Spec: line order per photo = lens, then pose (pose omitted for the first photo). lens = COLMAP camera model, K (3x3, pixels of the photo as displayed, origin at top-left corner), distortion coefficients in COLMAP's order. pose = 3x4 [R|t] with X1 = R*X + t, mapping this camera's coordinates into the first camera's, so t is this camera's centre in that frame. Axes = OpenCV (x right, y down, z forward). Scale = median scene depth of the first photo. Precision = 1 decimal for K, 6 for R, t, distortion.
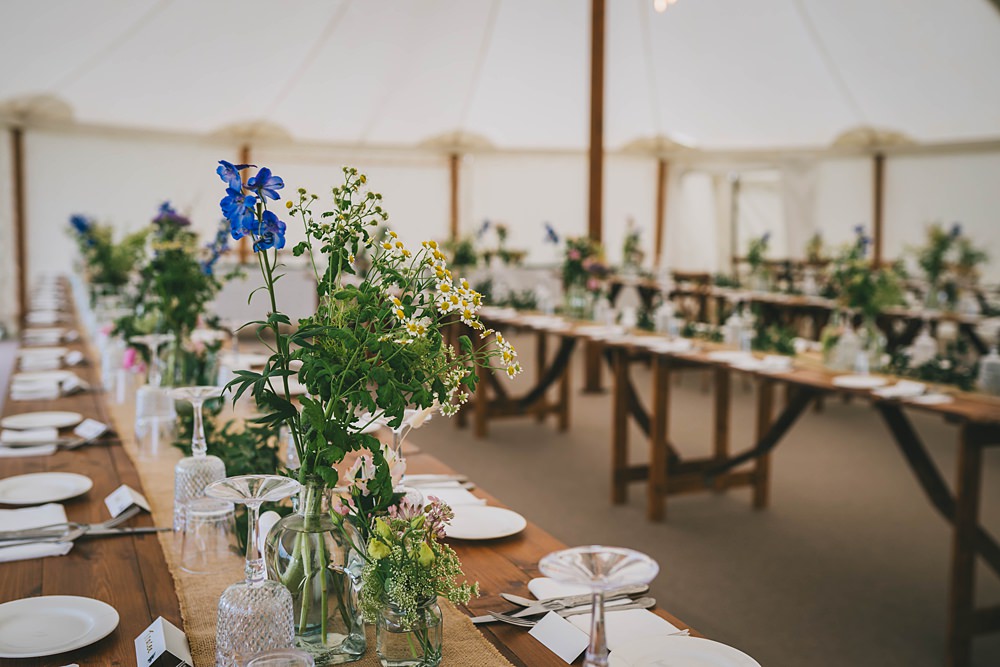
lens RADIAL K [[1023.2, 0, 500.0], [0, 1023.2, 333.5], [0, 0, 1]] dist [-0.013383, 0.001828]
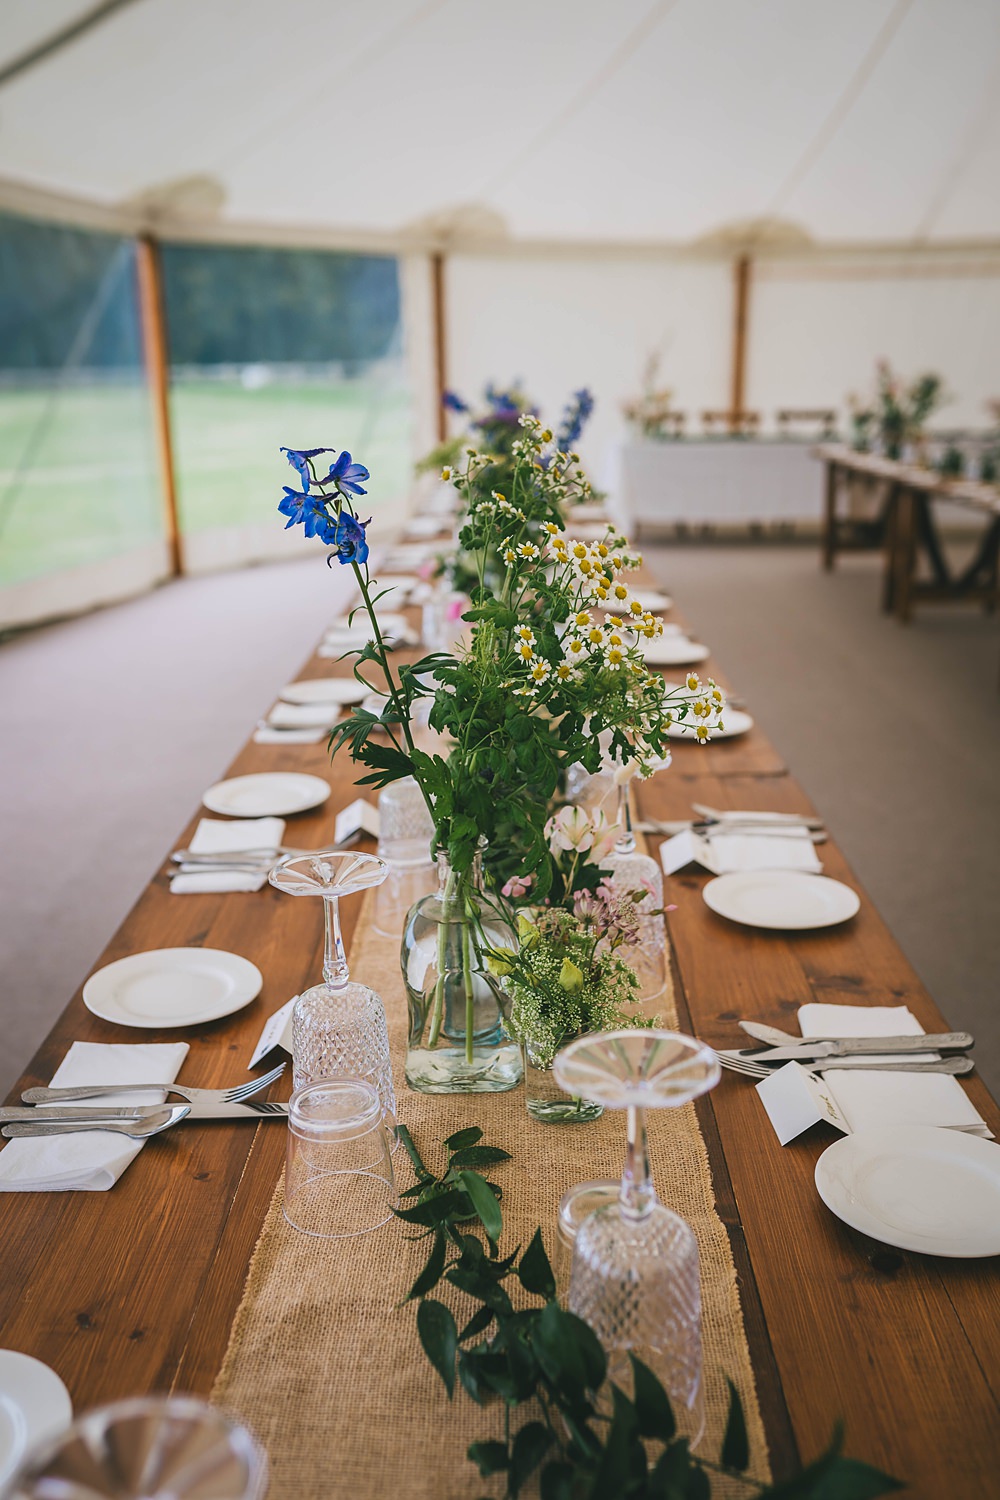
lens RADIAL K [[1460.7, 0, 500.0], [0, 1460.7, 750.0], [0, 0, 1]] dist [-0.016032, -0.000522]
pose [[0.913063, 0.071193, -0.401557, 0.235957], [-0.008805, 0.987857, 0.155118, -0.085708], [0.407724, -0.138097, 0.902602, 0.044762]]
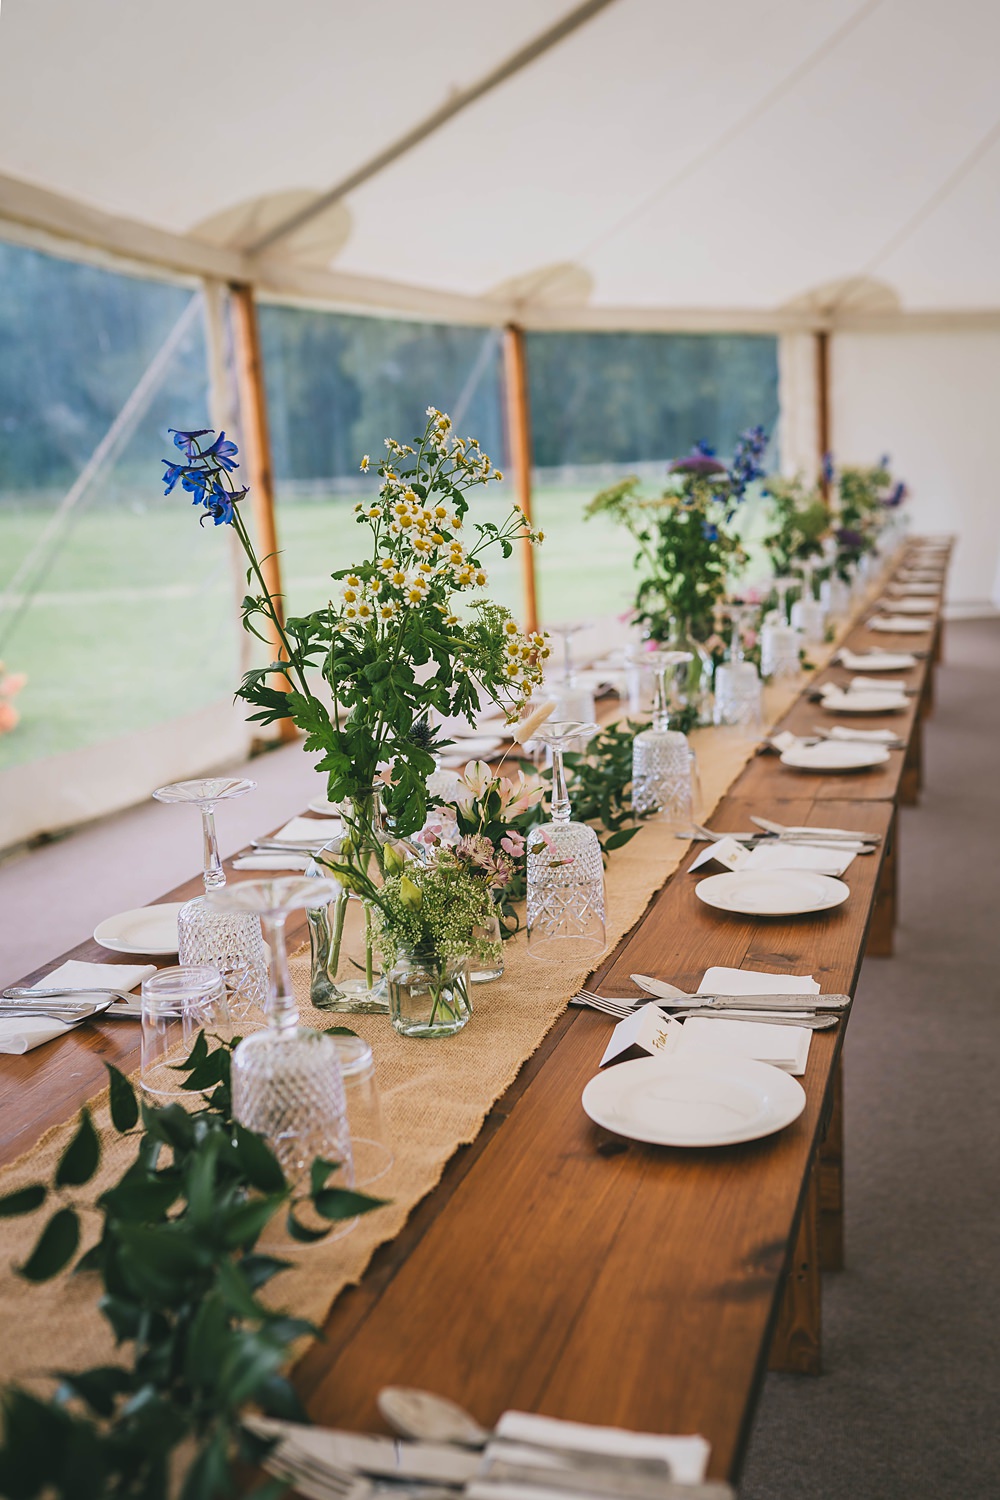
lens RADIAL K [[1582.0, 0, 500.0], [0, 1582.0, 750.0], [0, 0, 1]] dist [-0.063665, -0.005399]
pose [[0.770484, 0.057471, -0.634863, 0.628903], [-0.006728, 0.996605, 0.082053, -0.001029], [0.637424, -0.058949, 0.768255, 0.068317]]
